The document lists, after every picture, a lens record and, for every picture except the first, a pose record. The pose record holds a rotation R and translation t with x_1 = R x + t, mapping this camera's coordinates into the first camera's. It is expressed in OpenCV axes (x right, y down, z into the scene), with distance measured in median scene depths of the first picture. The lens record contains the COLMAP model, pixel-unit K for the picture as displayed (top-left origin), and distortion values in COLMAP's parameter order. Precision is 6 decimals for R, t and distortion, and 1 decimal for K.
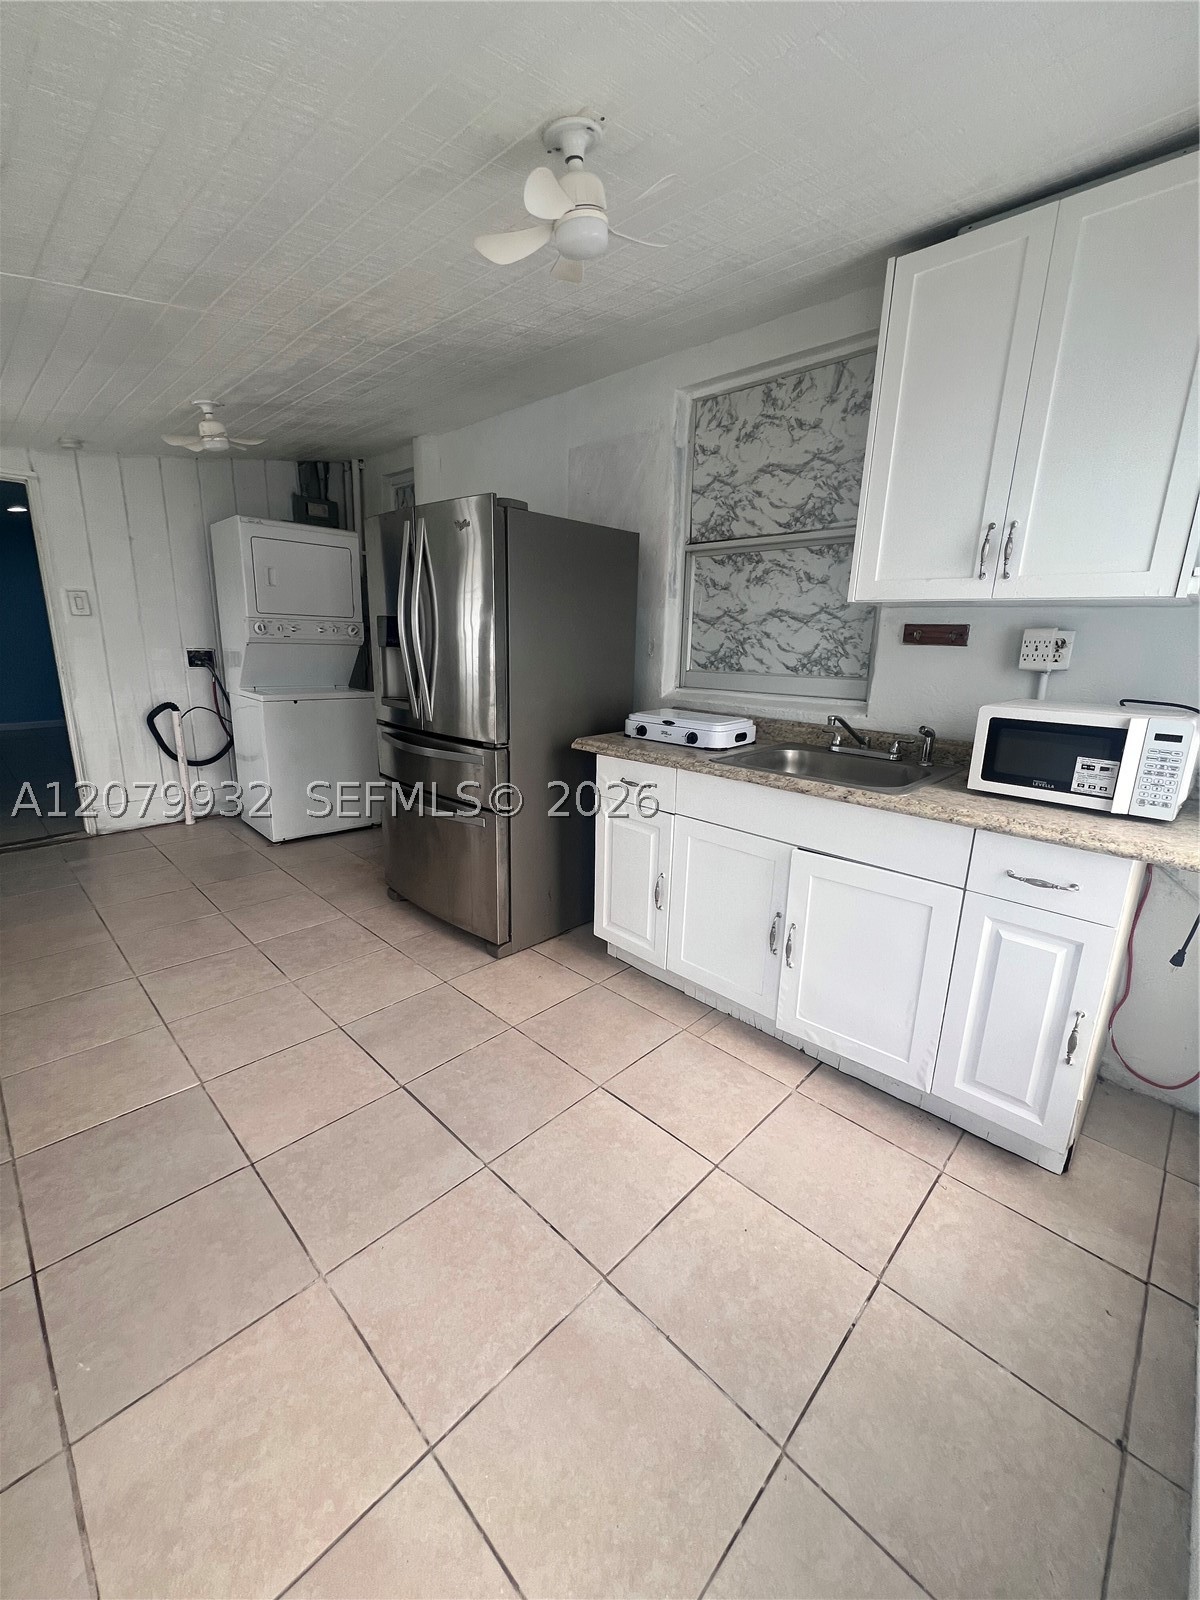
lens RADIAL K [[640.0, 0, 599.5], [0, 640.0, 794.3], [0, 0, 1]] dist [-0.001951, 0.001035]
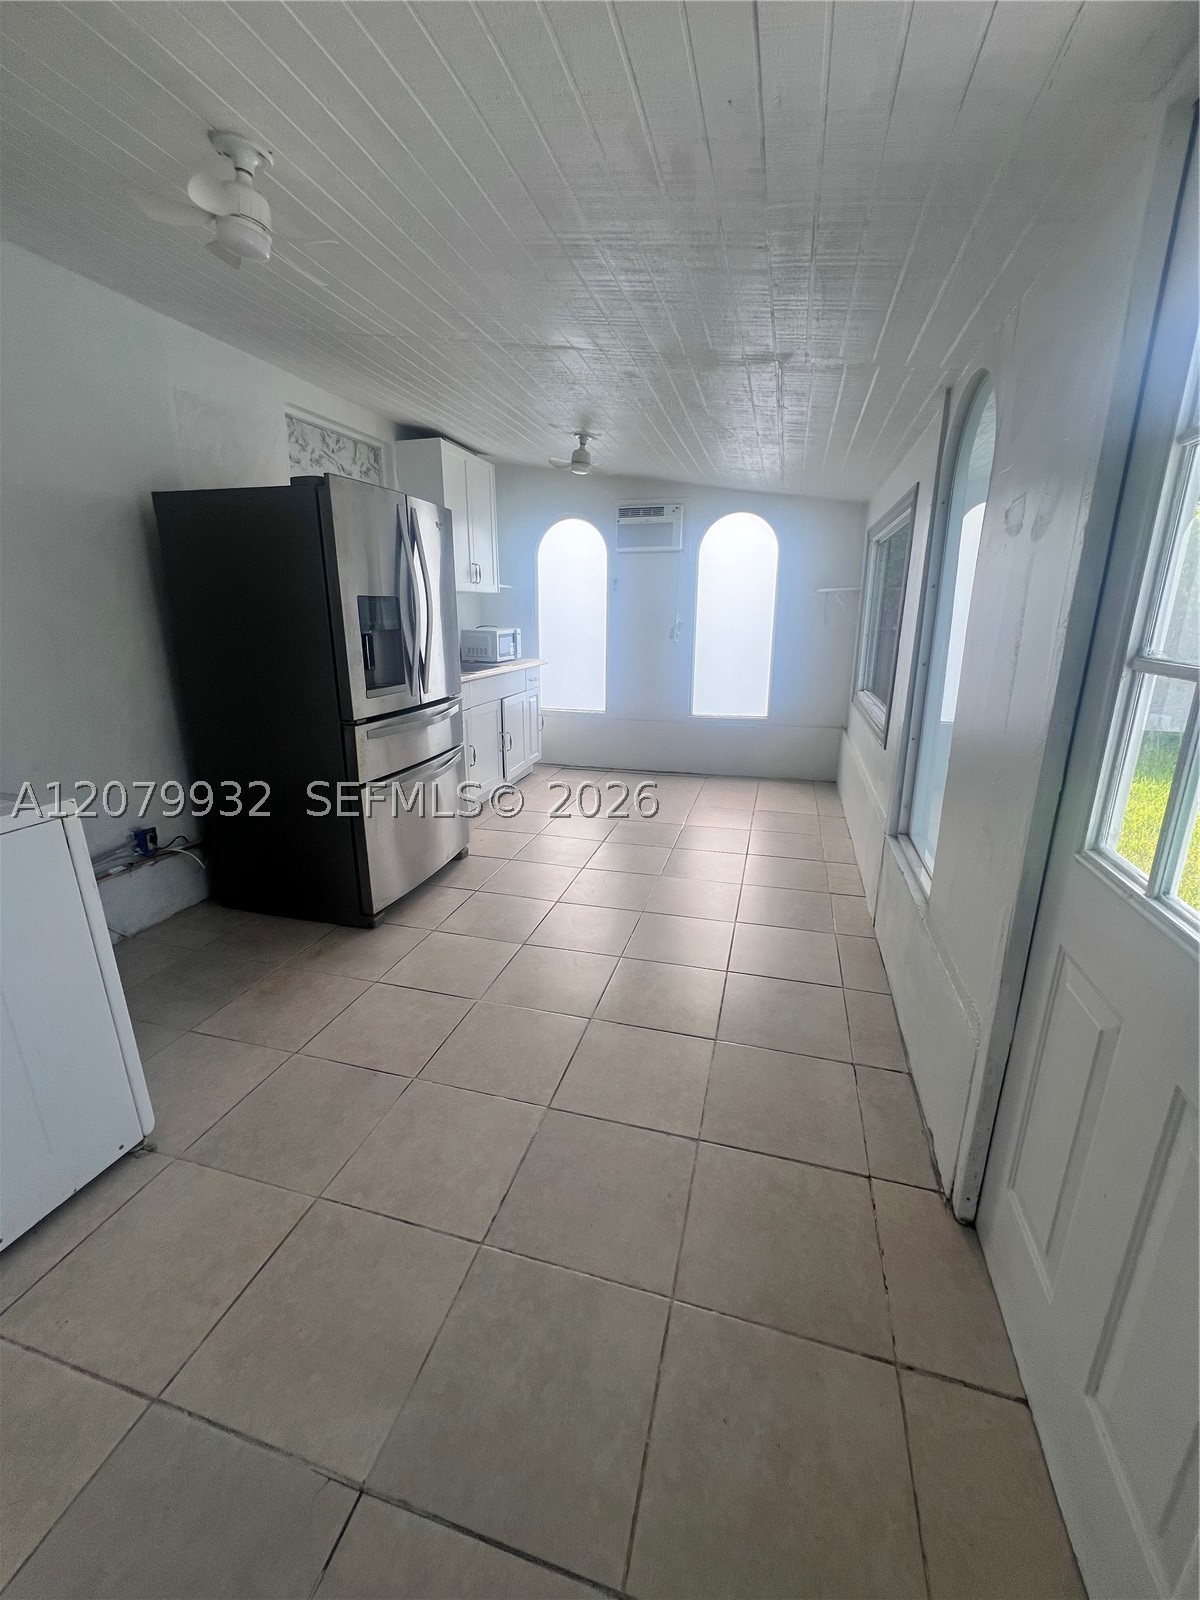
lens RADIAL K [[640.0, 0, 599.7], [0, 640.0, 794.2], [0, 0, 1]] dist [-0.001951, 0.001035]
pose [[-0.469735, -0.271916, 0.839888, -1.423207], [0.199643, 0.894016, 0.401097, -0.351183], [-0.859937, 0.356087, -0.365664, 1.245358]]
